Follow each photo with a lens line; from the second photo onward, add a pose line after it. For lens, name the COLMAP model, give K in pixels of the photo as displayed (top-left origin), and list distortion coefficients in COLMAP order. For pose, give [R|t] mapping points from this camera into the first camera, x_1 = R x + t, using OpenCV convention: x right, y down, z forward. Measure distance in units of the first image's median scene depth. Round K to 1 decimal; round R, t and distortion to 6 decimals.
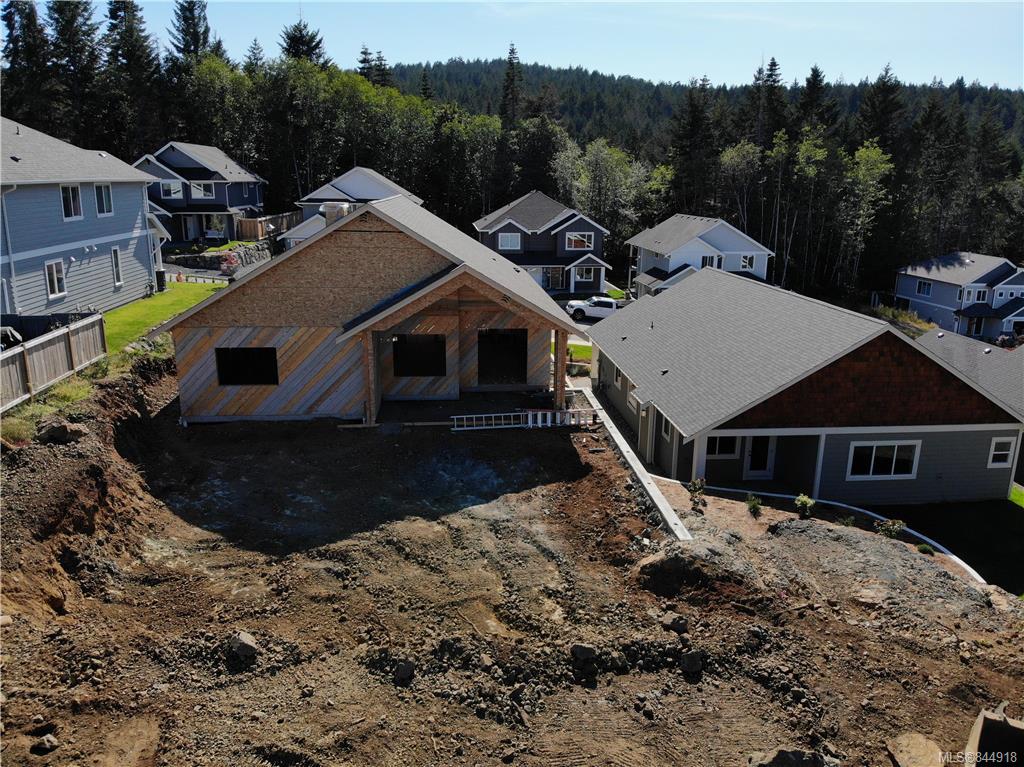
lens RADIAL K [[763.4, 0, 518.1], [0, 763.4, 395.4], [0, 0, 1]] dist [0.069445, -0.203766]
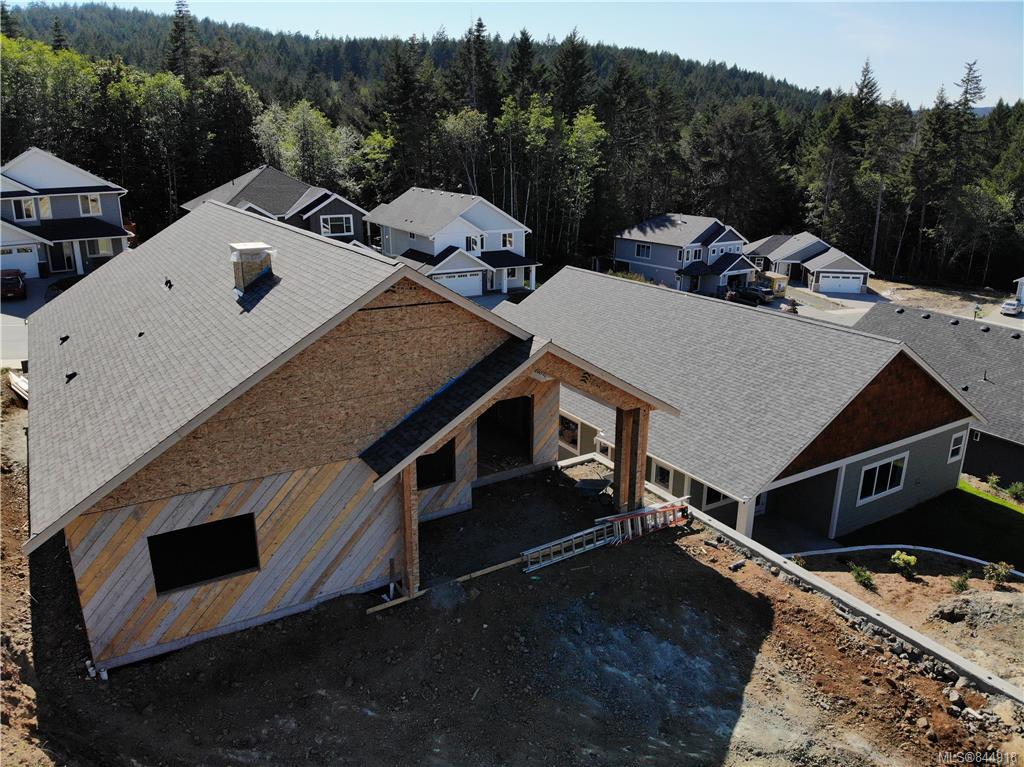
lens RADIAL K [[763.4, 0, 518.1], [0, 763.4, 395.4], [0, 0, 1]] dist [0.069445, -0.203766]
pose [[0.895596, -0.145294, 0.420472, -0.319536], [0.121893, 0.989136, 0.082167, -0.151734], [-0.427843, -0.022336, 0.903577, 0.326706]]
